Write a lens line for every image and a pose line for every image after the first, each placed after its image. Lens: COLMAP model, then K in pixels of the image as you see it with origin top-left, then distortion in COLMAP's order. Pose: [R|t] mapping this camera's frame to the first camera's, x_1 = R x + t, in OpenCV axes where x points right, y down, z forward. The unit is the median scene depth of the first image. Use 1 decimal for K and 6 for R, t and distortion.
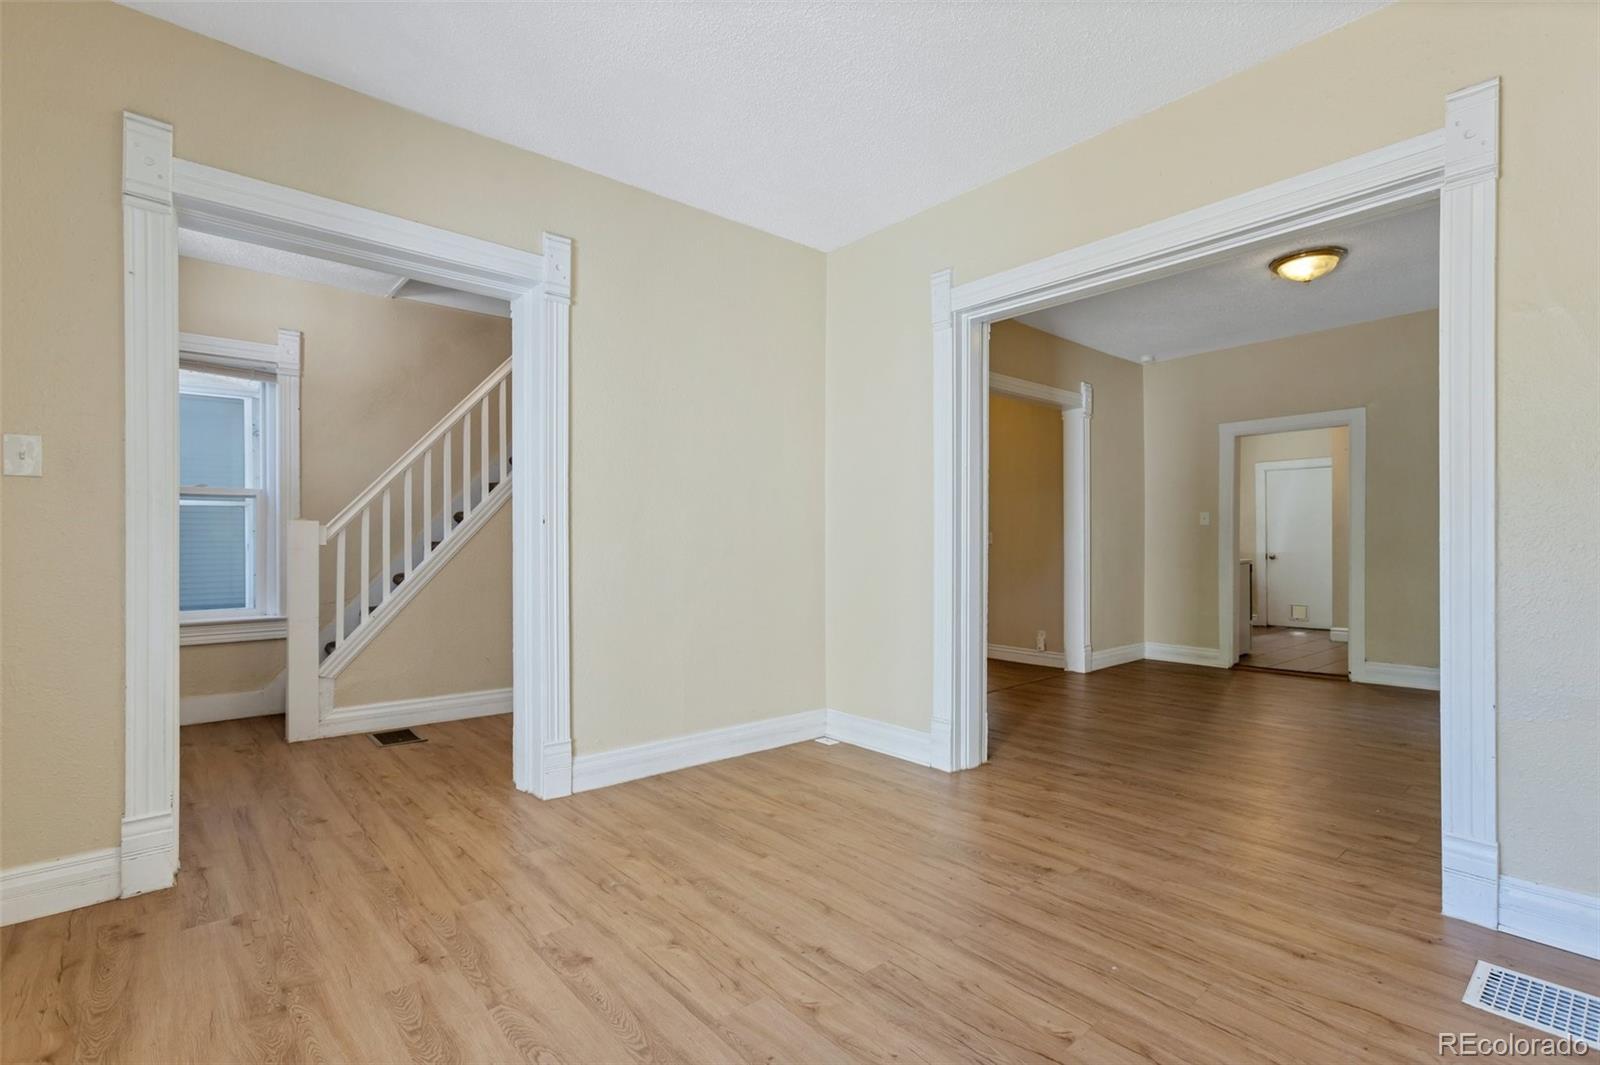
lens RADIAL K [[750.1, 0, 820.0], [0, 750.1, 515.4], [0, 0, 1]] dist [-0.003691, 0.005334]
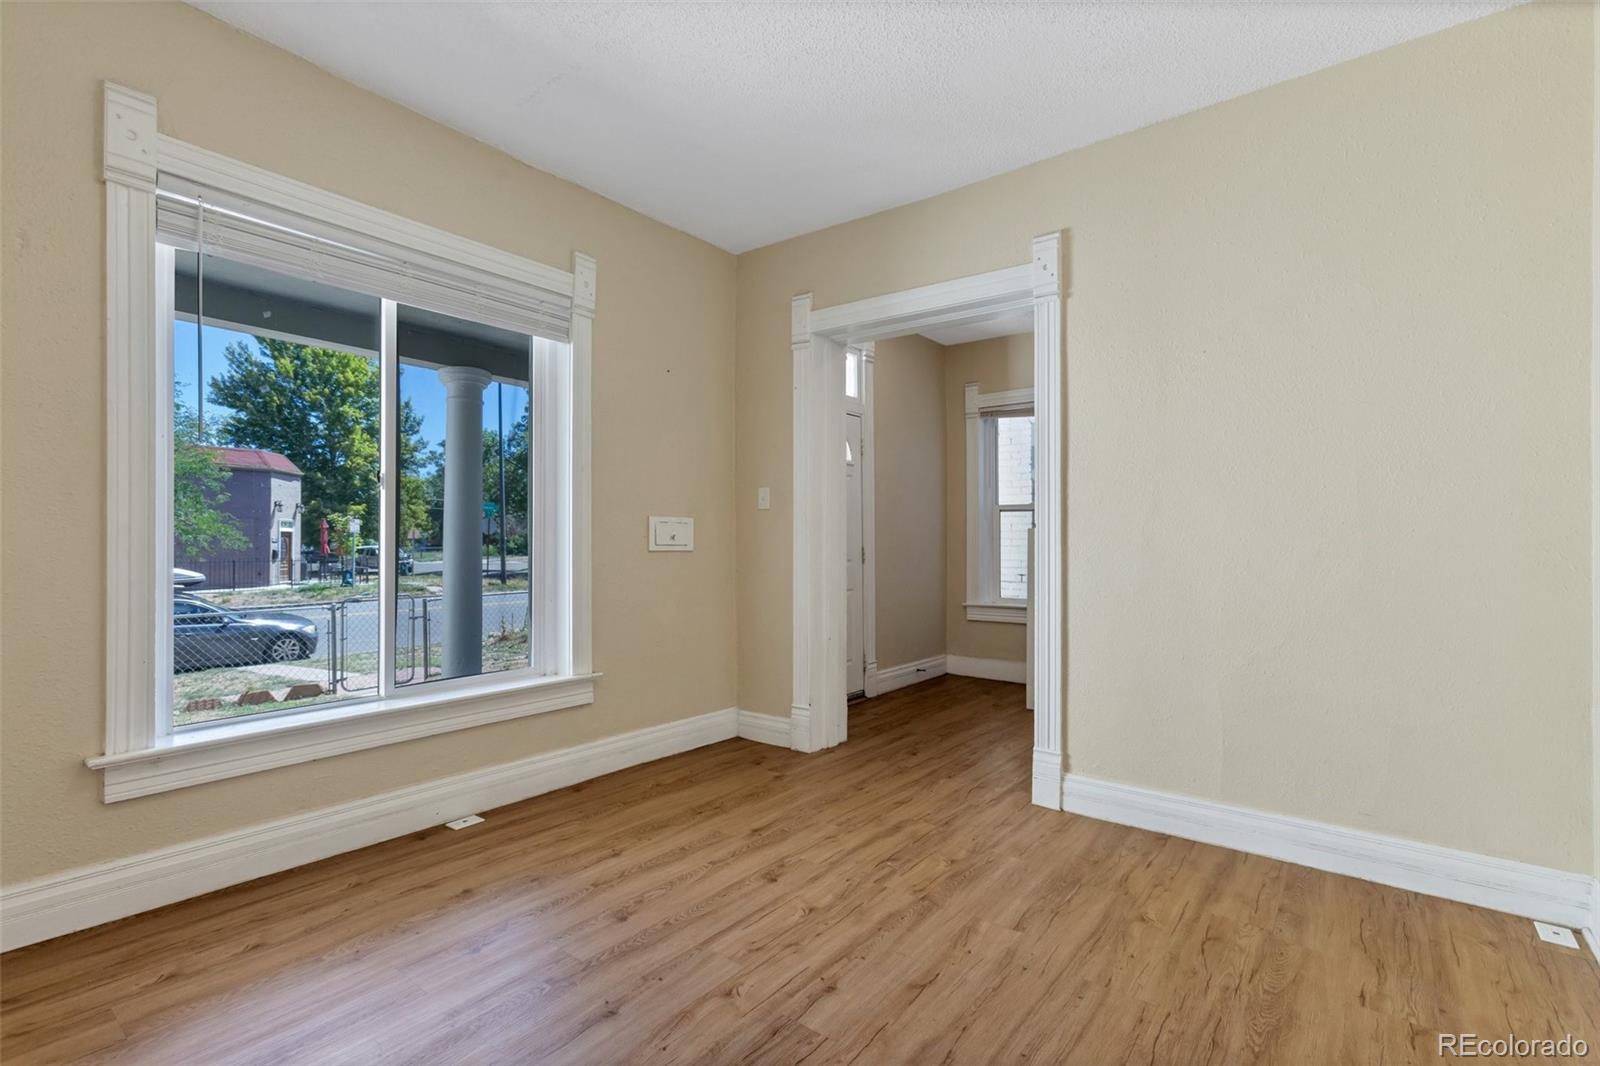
lens RADIAL K [[750.1, 0, 778.2], [0, 750.1, 550.7], [0, 0, 1]] dist [-0.003691, 0.005334]
pose [[0.159808, 0.011827, -0.987077, 0.771353], [0.029858, 0.999413, 0.016809, 0.014726], [0.986696, -0.032158, 0.159362, 0.685226]]
